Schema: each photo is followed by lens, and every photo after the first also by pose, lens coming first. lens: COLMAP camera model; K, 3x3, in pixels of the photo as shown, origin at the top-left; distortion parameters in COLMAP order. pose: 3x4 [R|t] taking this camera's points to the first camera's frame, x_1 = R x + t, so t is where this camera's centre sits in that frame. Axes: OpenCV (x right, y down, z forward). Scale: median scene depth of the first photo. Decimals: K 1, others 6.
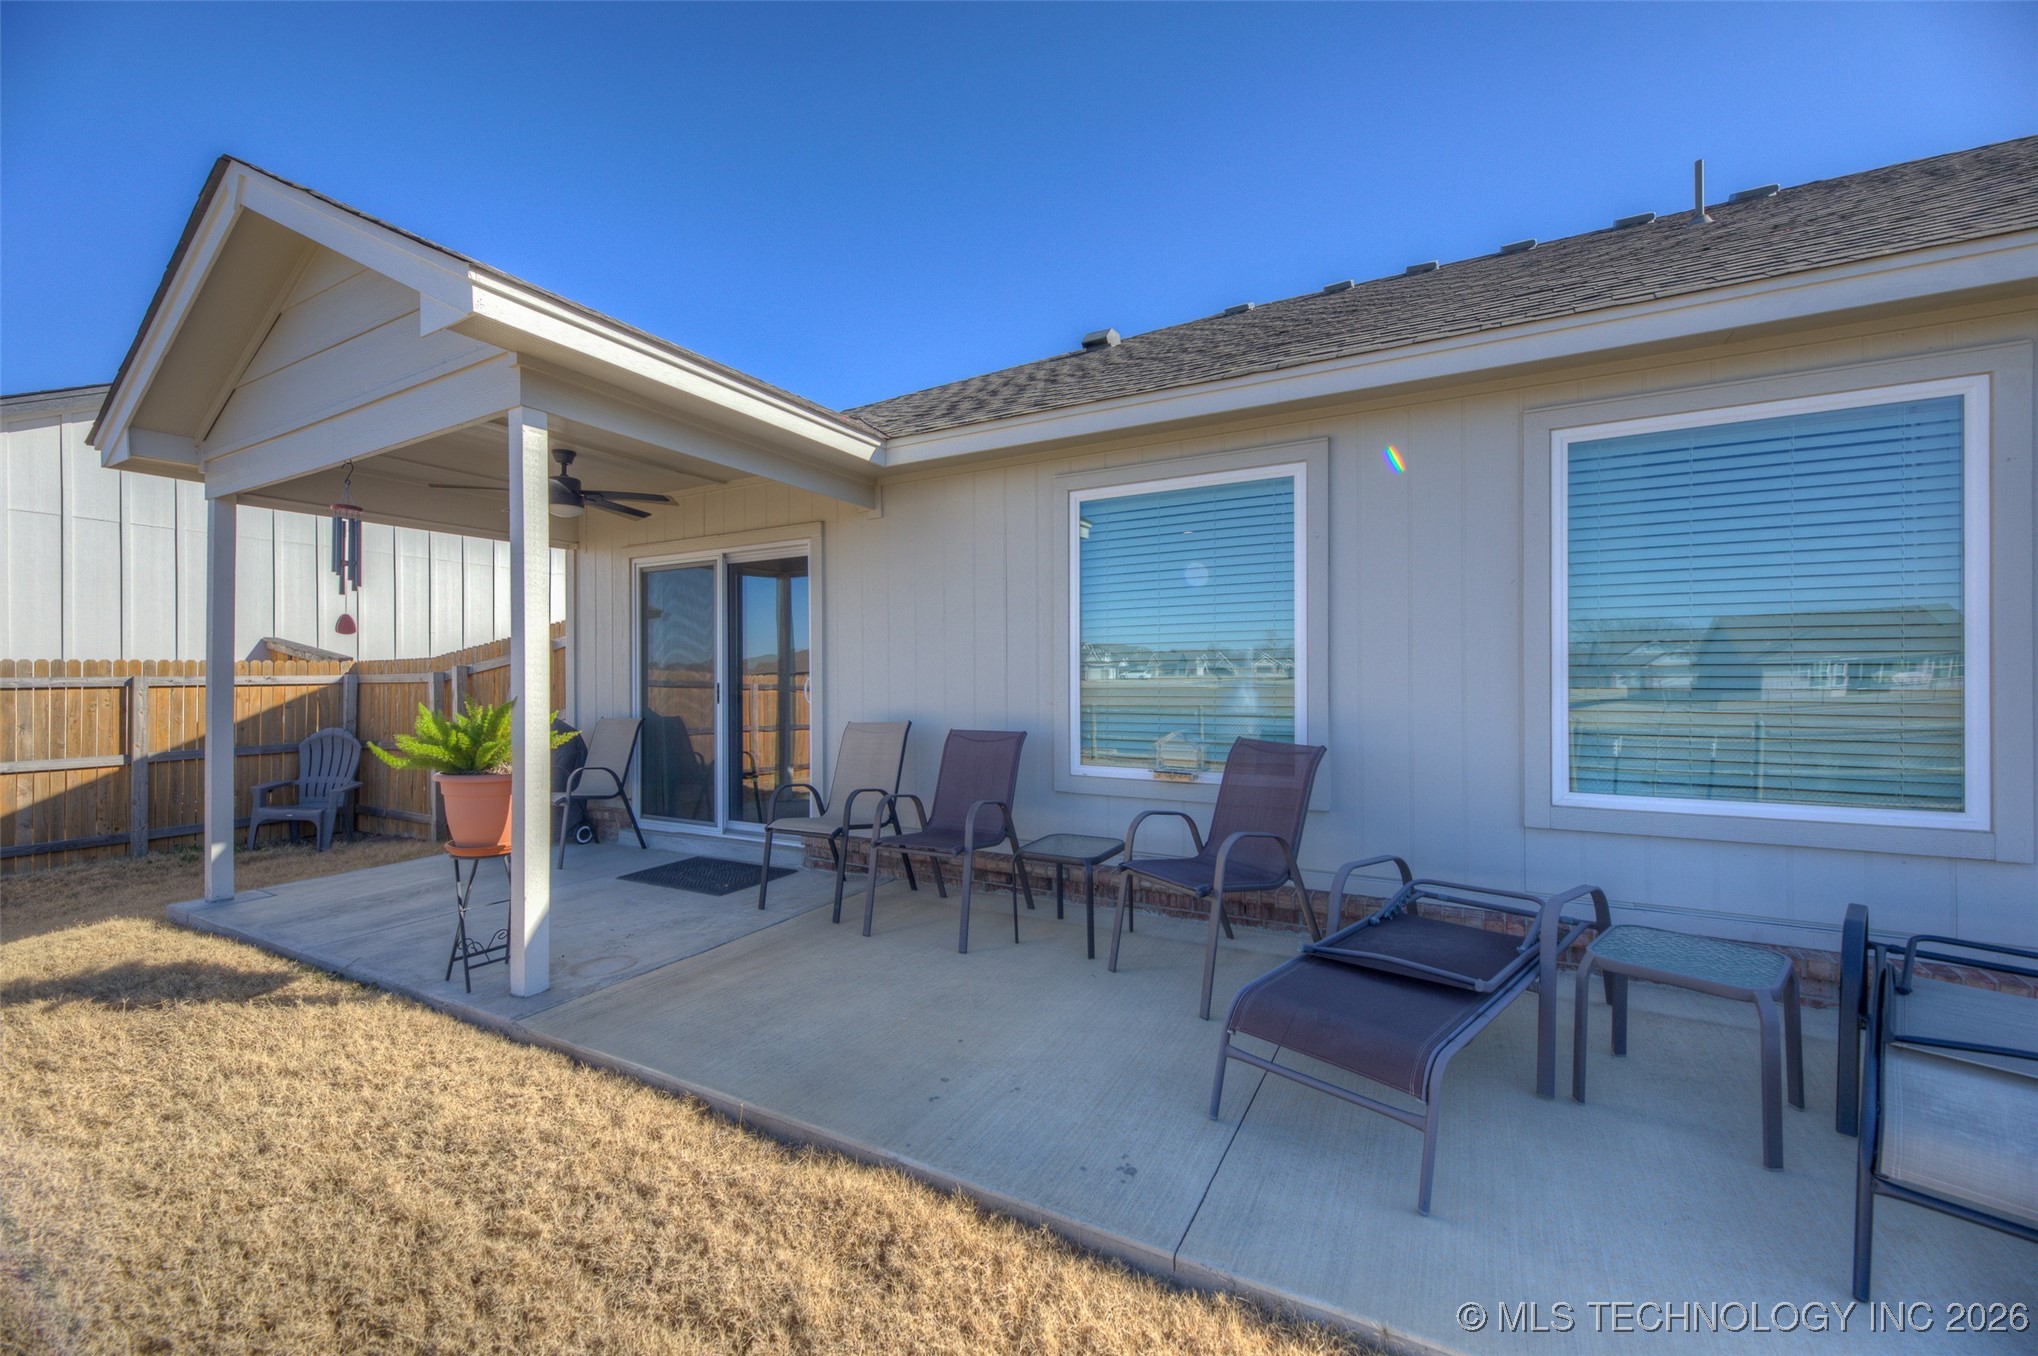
lens RADIAL K [[813.3, 0, 1011.7], [0, 813.3, 675.1], [0, 0, 1]] dist [0.010699, -0.001862]
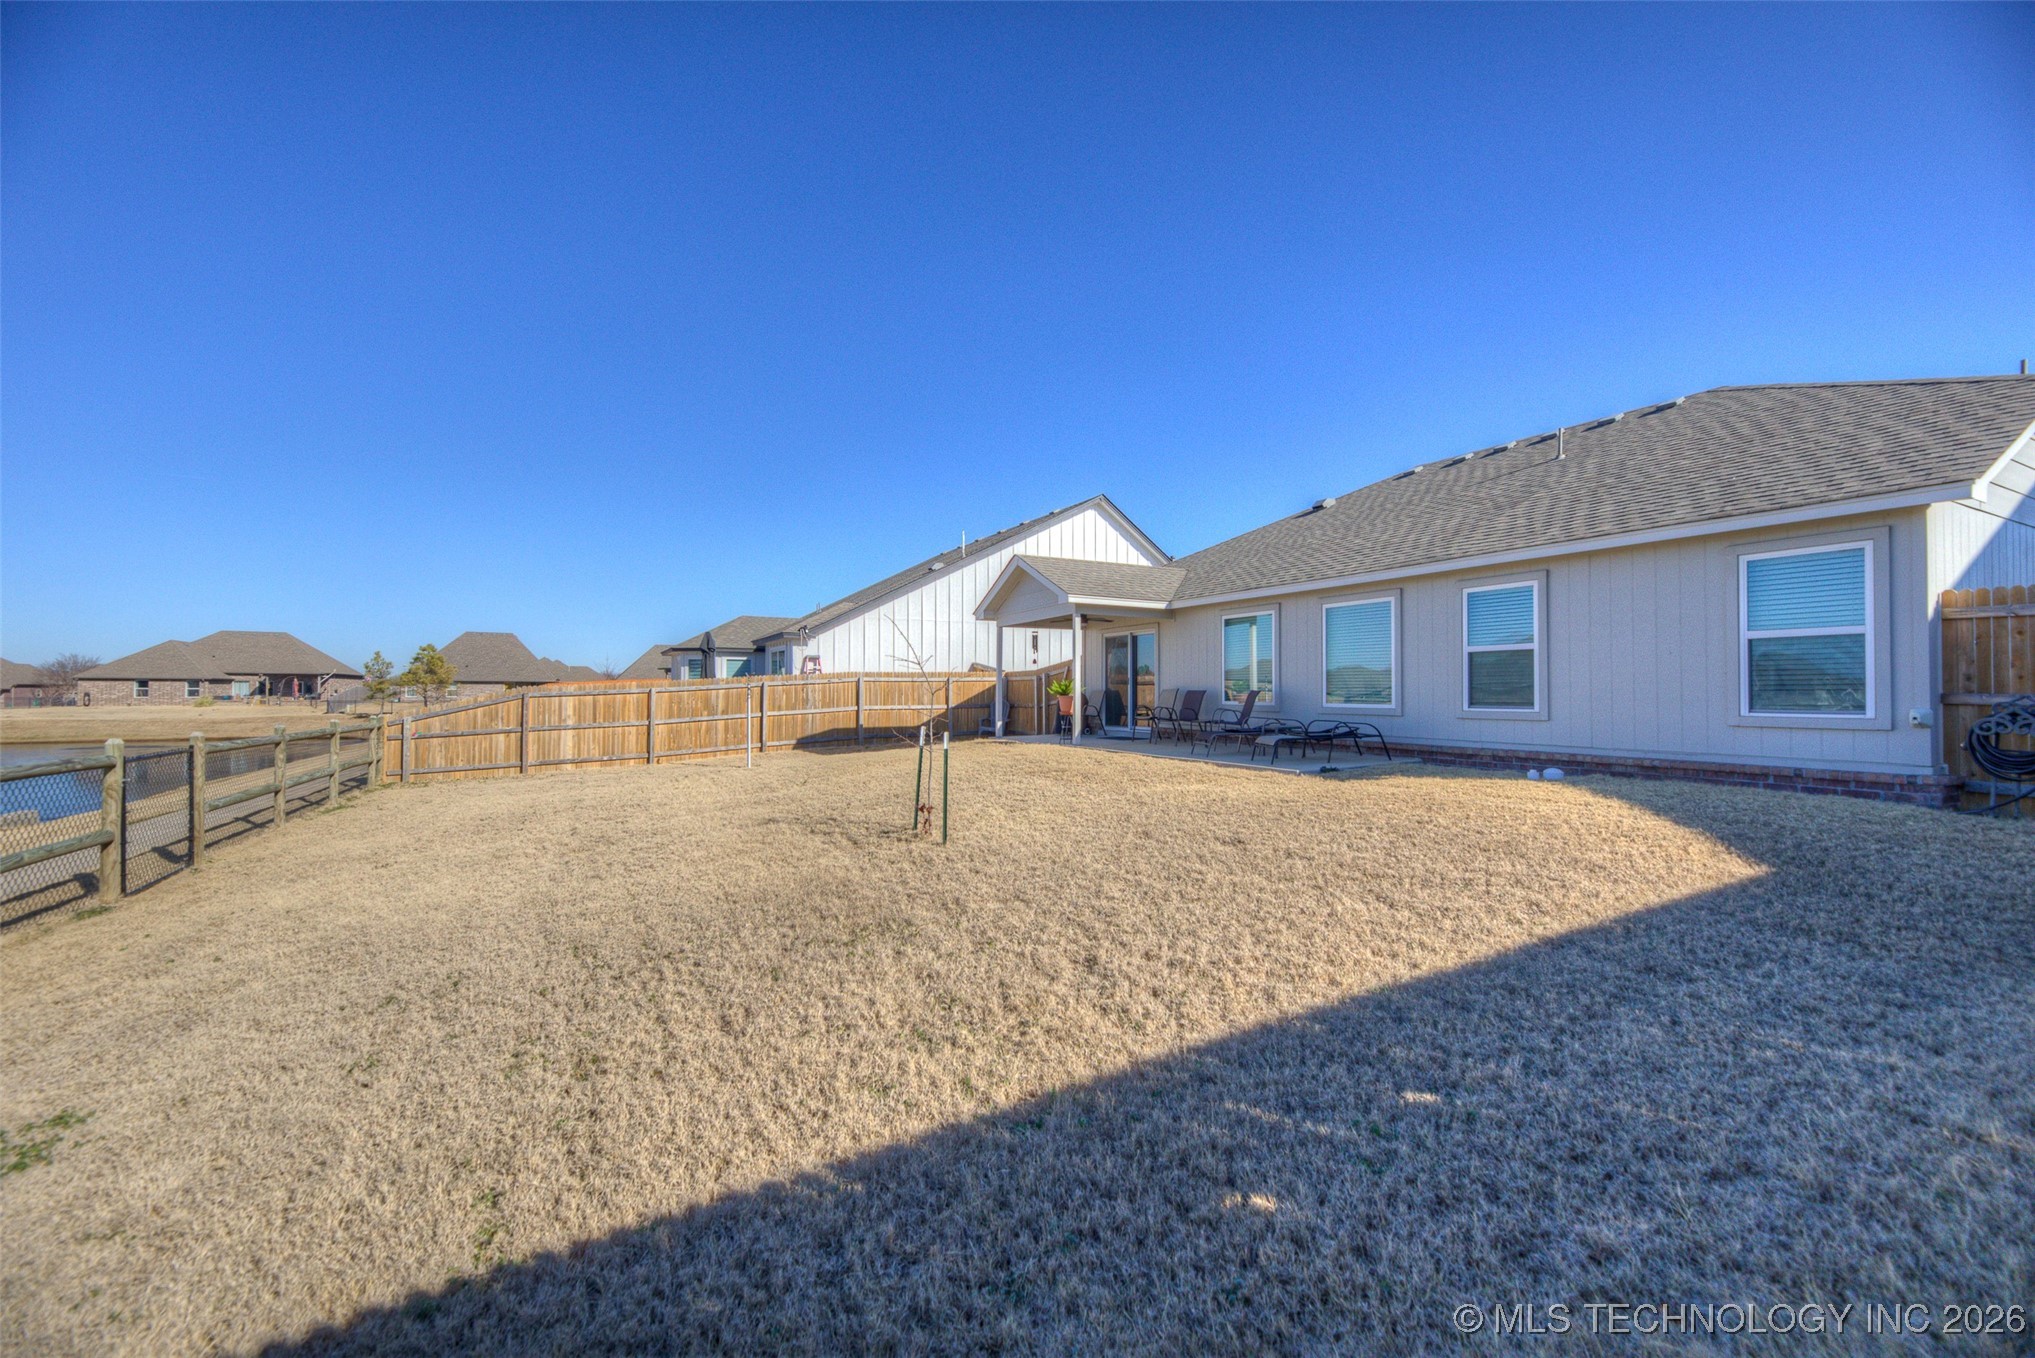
lens RADIAL K [[812.1, 0, 1018.0], [0, 812.1, 687.1], [0, 0, 1]] dist [0.010699, -0.001862]
pose [[0.840188, 0.003274, -0.542285, 0.861666], [-0.003851, 0.999993, 0.000072, 0.042470], [0.542281, 0.002028, 0.840195, -1.616395]]
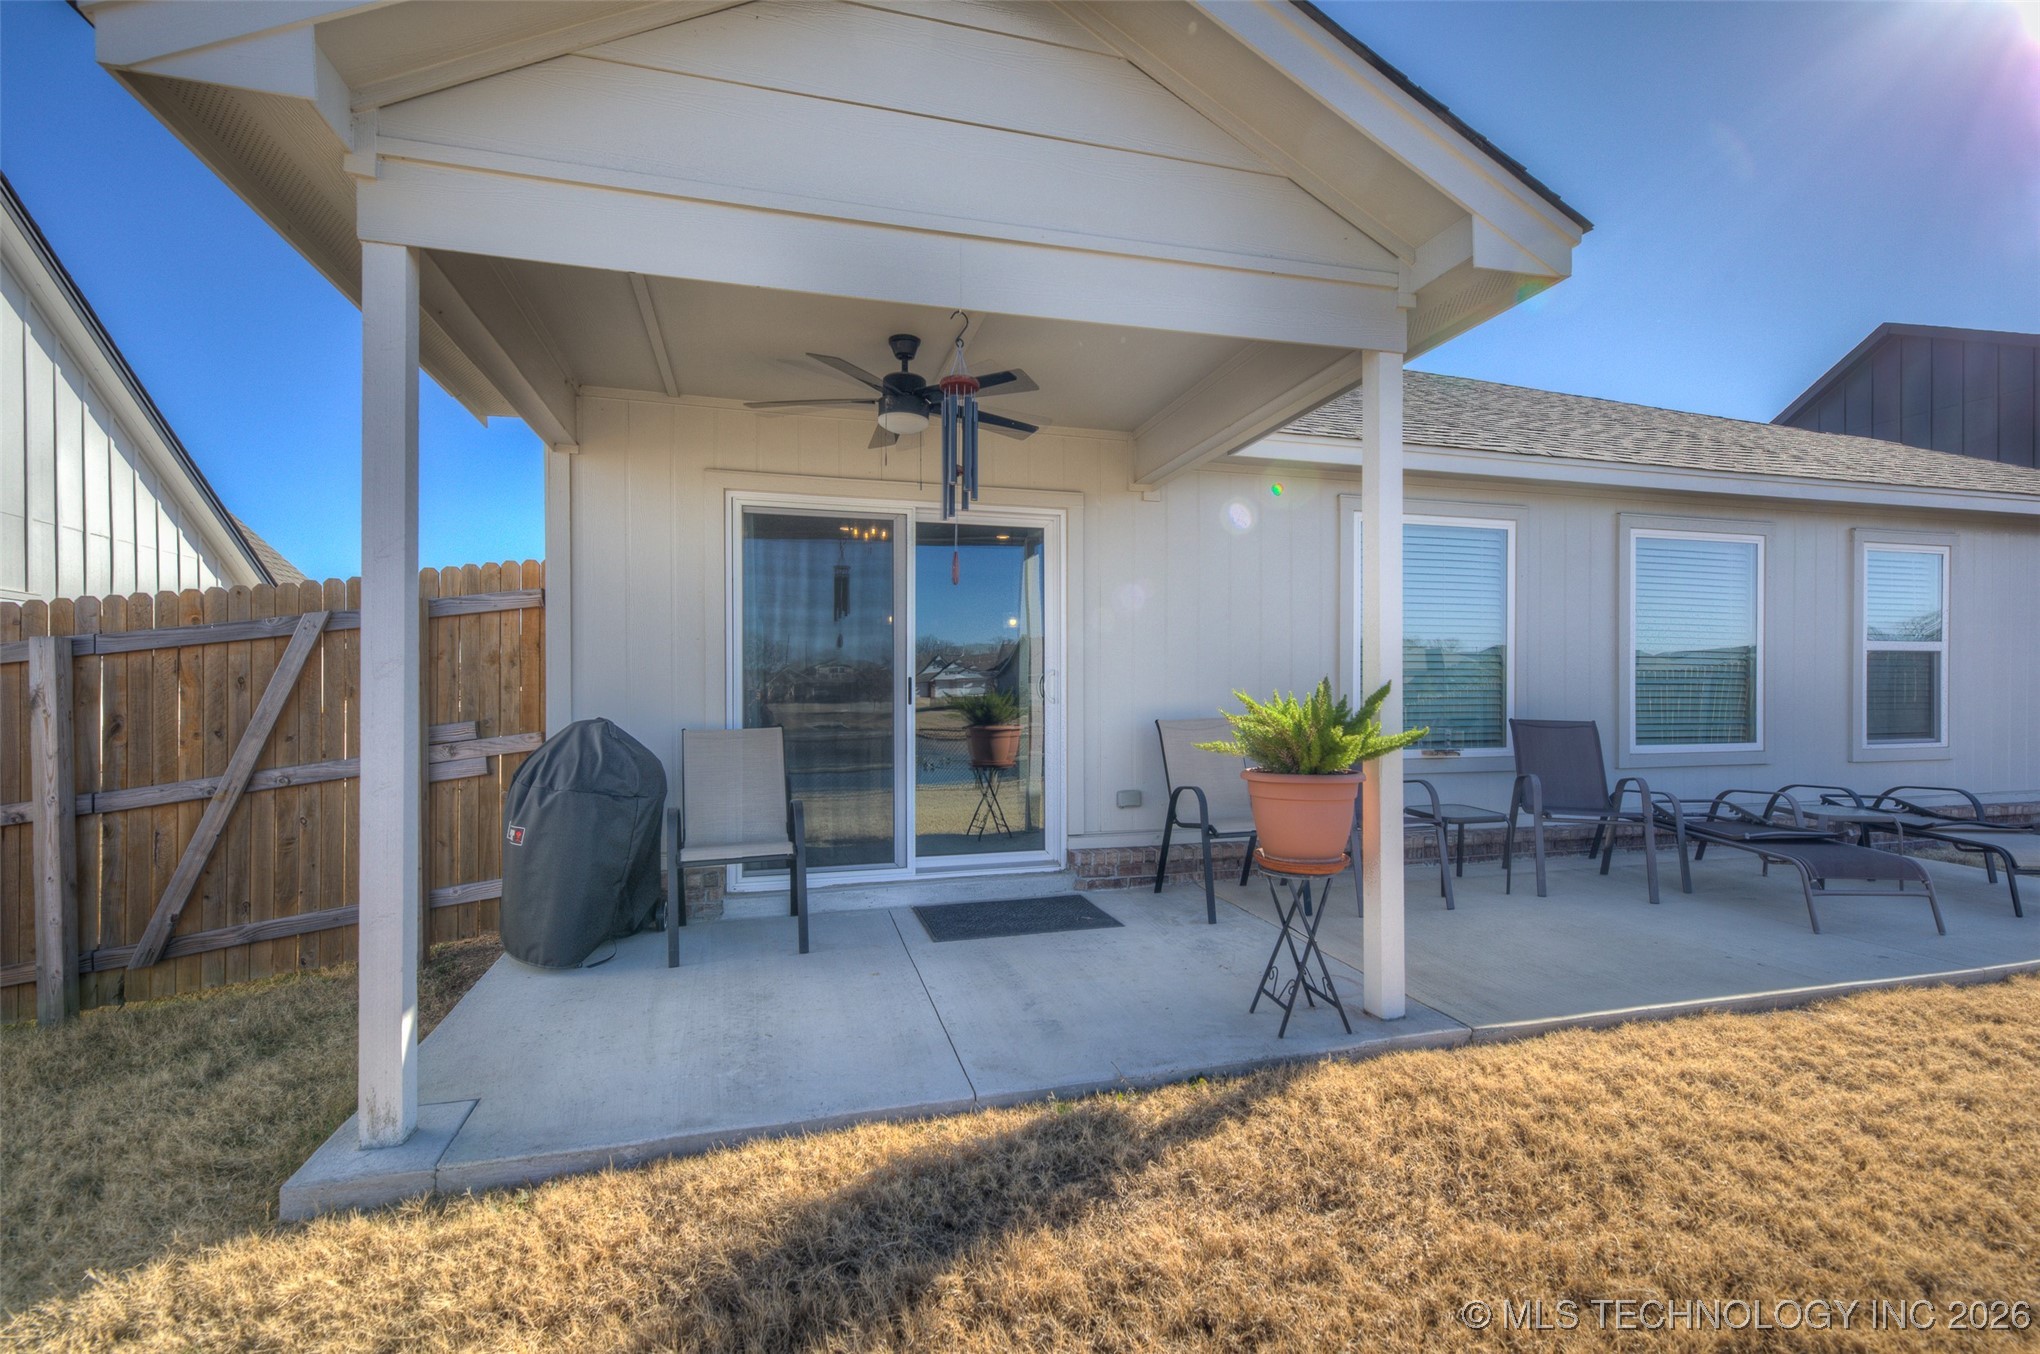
lens RADIAL K [[908.7, 0, 1018.7], [0, 908.7, 688.8], [0, 0, 1]] dist [0.017706, 0.000084]
pose [[0.704411, 0.004524, 0.709778, -0.894166], [-0.005124, 0.999986, -0.001288, 0.020438], [-0.709774, -0.002730, 0.704425, 0.330141]]
